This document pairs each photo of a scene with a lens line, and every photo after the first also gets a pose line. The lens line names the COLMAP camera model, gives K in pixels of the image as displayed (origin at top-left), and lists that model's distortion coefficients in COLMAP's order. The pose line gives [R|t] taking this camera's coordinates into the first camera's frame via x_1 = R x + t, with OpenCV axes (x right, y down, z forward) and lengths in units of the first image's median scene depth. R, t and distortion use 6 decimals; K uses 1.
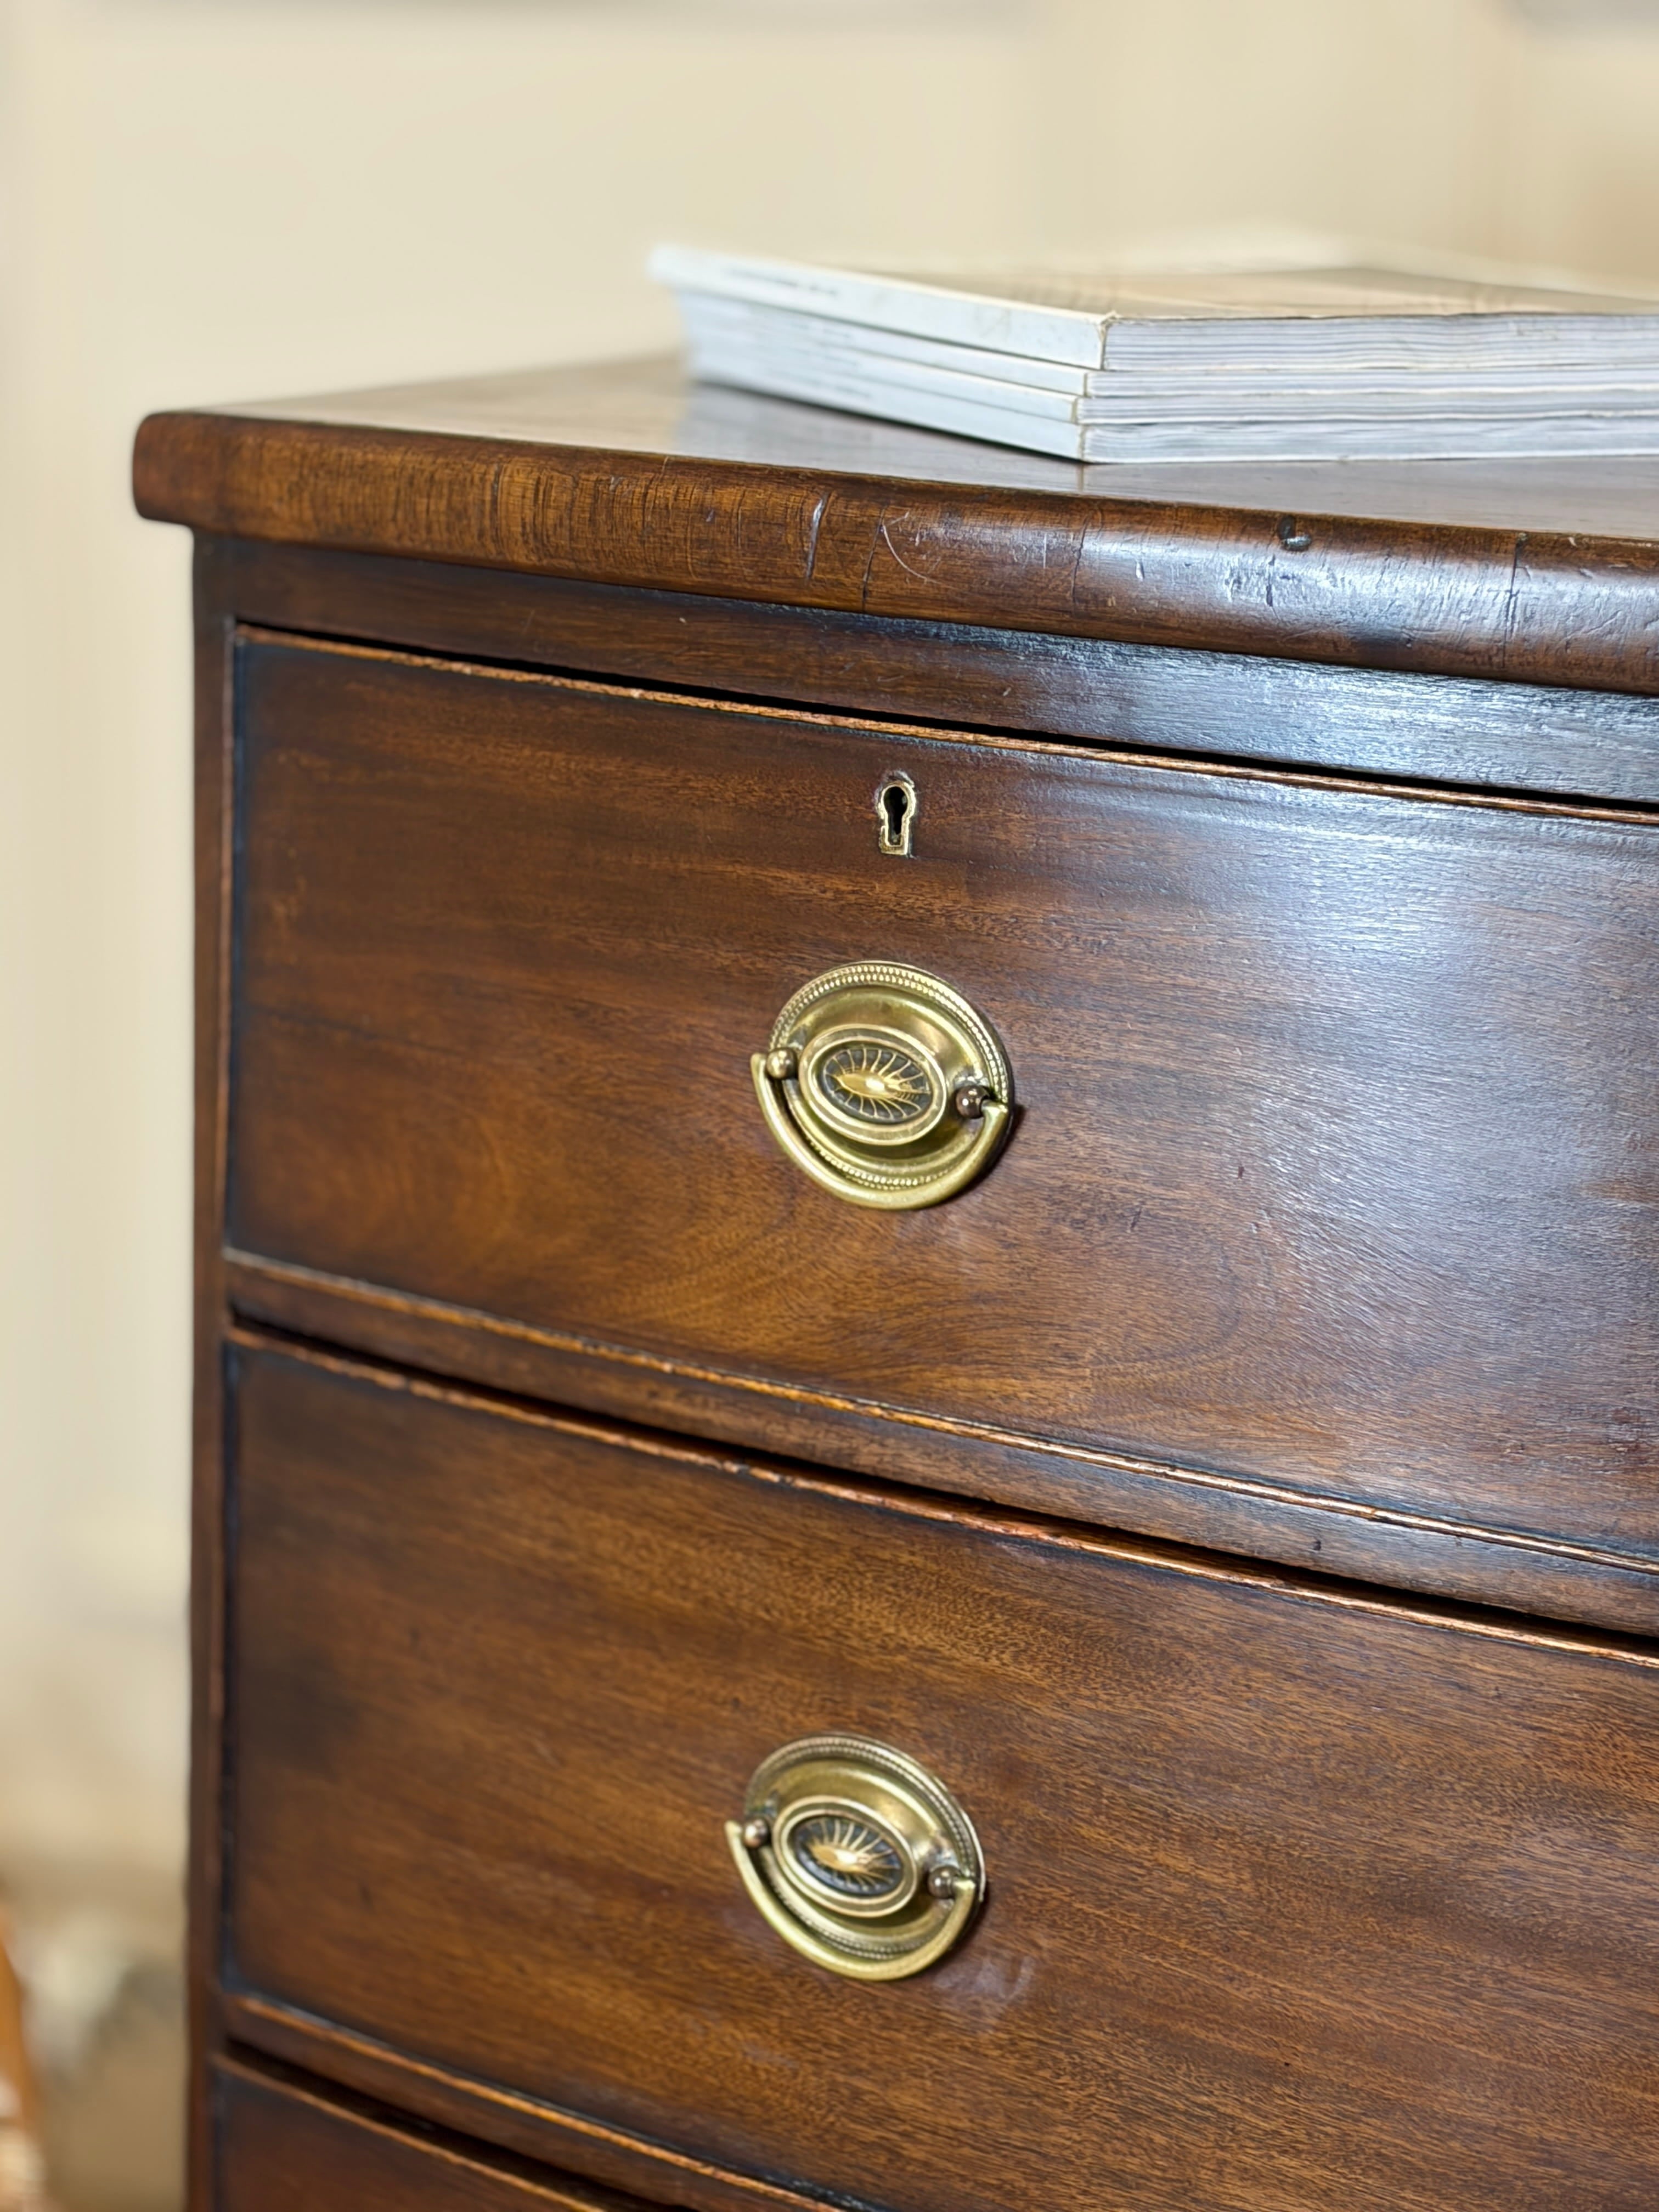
lens RADIAL K [[5398.2, 0, 827.5], [0, 5398.2, 1105.7], [0, 0, 1]] dist [0.305069, -1.427961]
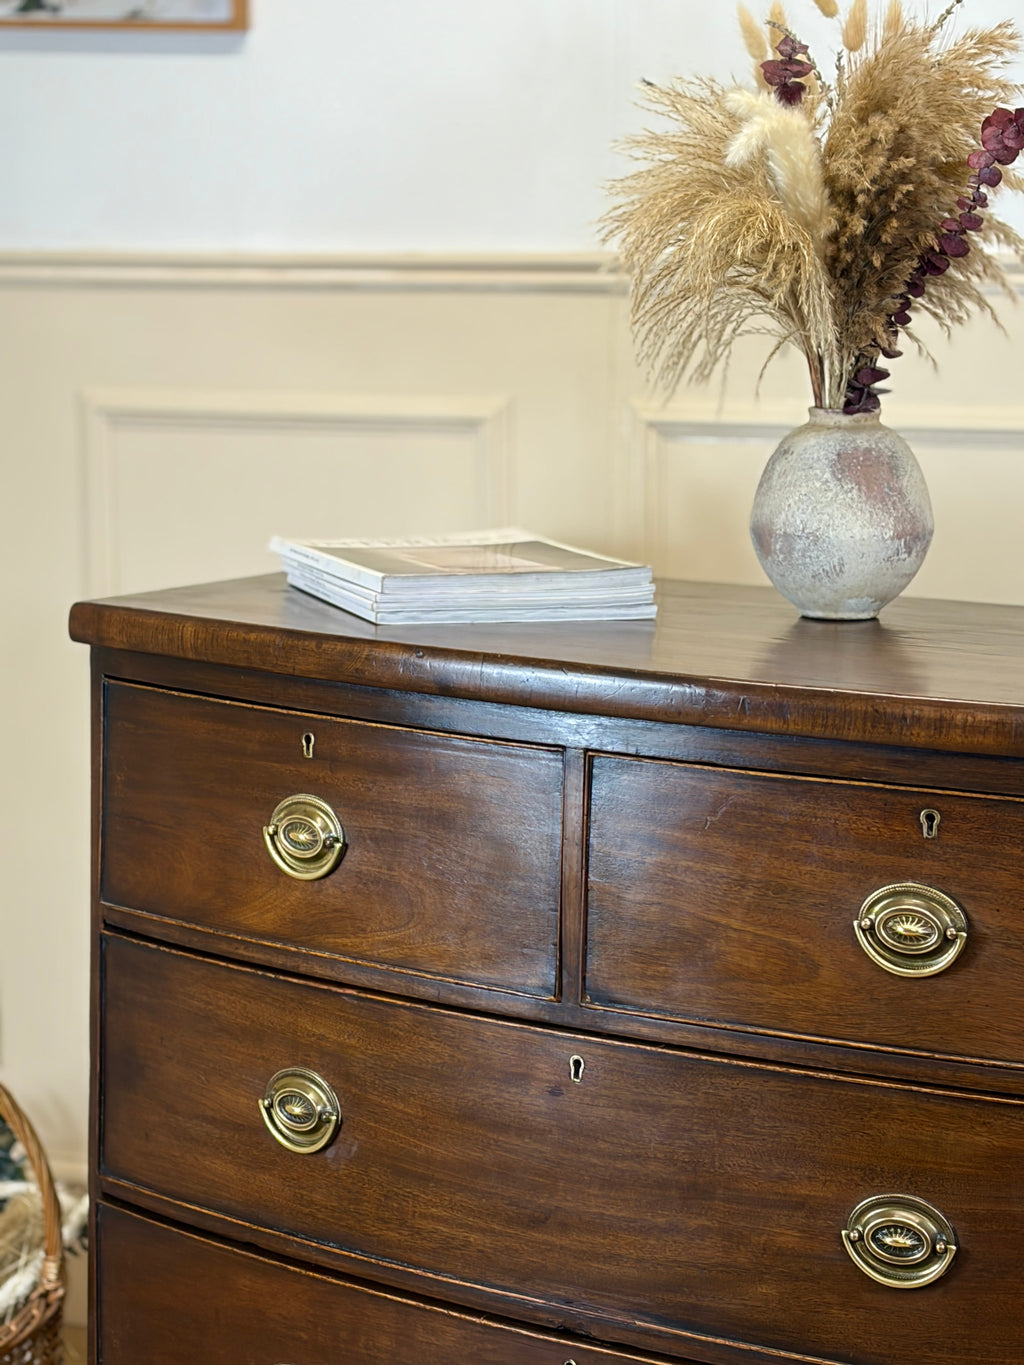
lens RADIAL K [[3331.2, 0, 510.8], [0, 3331.2, 682.3], [0, 0, 1]] dist [0.305069, -1.427961]
pose [[0.996294, 0.001811, -0.085994, 0.266900], [-0.008221, 0.997206, -0.074245, 0.044194], [0.085619, 0.074676, 0.993525, -0.756358]]
